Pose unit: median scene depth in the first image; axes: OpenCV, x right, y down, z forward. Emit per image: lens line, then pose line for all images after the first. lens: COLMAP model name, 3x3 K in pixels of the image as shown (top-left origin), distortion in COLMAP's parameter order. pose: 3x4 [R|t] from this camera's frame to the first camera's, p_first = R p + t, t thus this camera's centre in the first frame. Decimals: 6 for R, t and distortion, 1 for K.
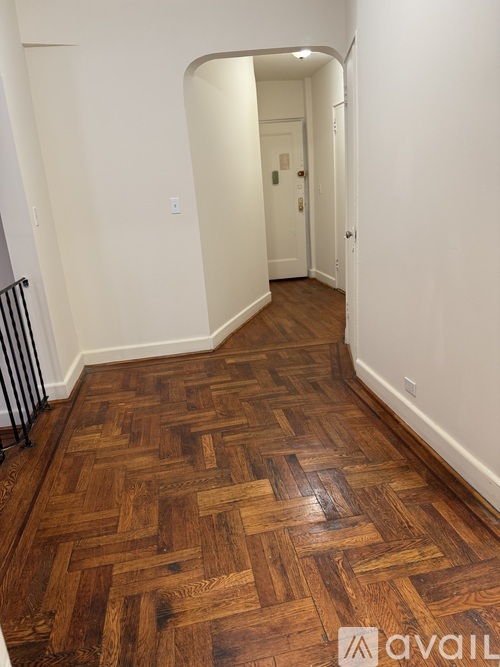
lens RADIAL K [[463.0, 0, 250.0], [0, 463.0, 333.5], [0, 0, 1]] dist [0.036600, -0.001834]
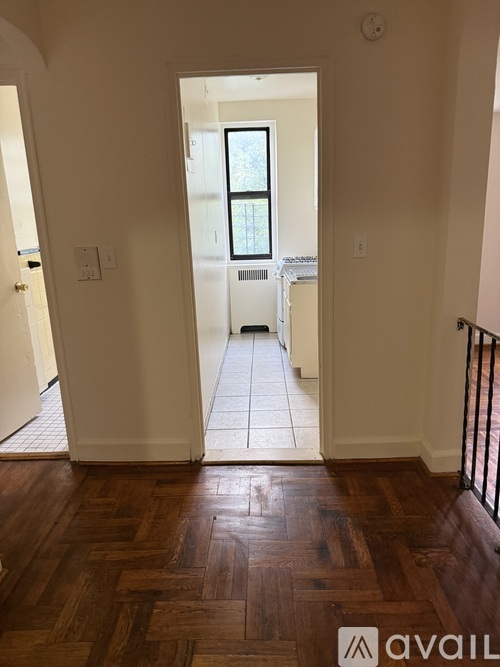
lens RADIAL K [[463.0, 0, 250.0], [0, 463.0, 333.5], [0, 0, 1]] dist [0.036600, -0.001834]
pose [[-0.973629, 0.064998, 0.218681, -0.278836], [0.169984, 0.846001, 0.505359, -0.530693], [-0.152157, 0.529204, -0.834740, 1.616911]]
